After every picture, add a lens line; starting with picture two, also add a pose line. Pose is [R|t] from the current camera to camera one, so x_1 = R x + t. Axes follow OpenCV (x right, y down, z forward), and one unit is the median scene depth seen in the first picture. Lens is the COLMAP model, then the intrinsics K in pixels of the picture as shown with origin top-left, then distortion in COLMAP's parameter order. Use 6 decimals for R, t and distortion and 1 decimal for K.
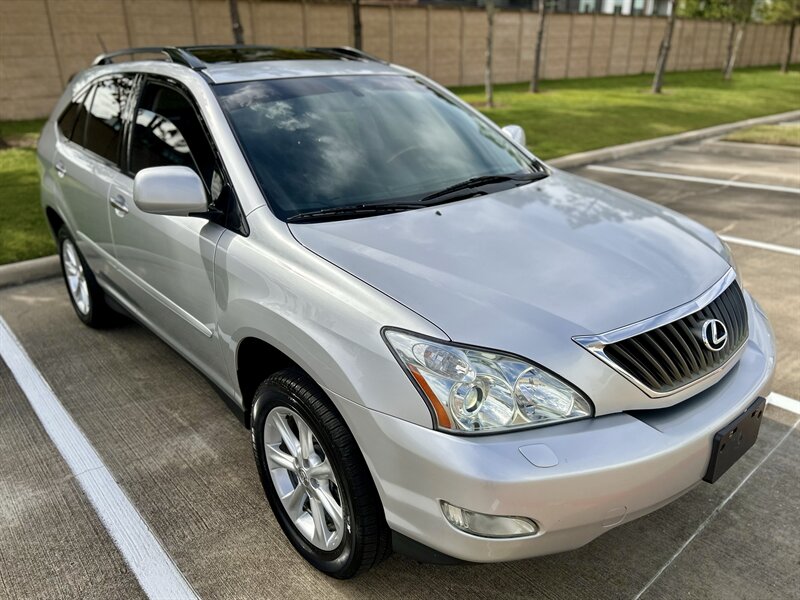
lens RADIAL K [[602.7, 0, 395.9], [0, 602.7, 297.7], [0, 0, 1]] dist [0.050431, -0.054442]
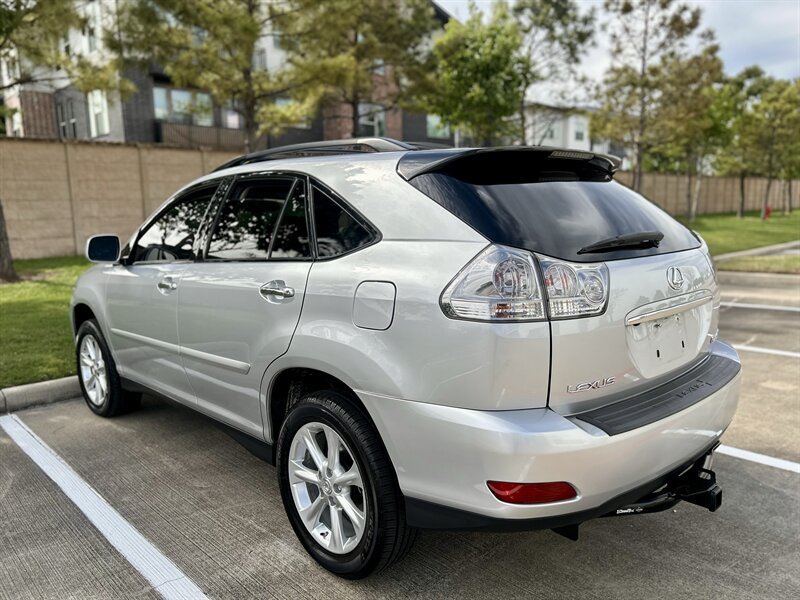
lens RADIAL K [[602.7, 0, 400.0], [0, 602.7, 296.9], [0, 0, 1]] dist [0.050431, -0.054442]
pose [[0.998971, -0.011709, 0.043820, -0.174159], [0.021645, 0.972071, -0.233688, 0.082090], [-0.039860, 0.234396, 0.971324, 0.023490]]
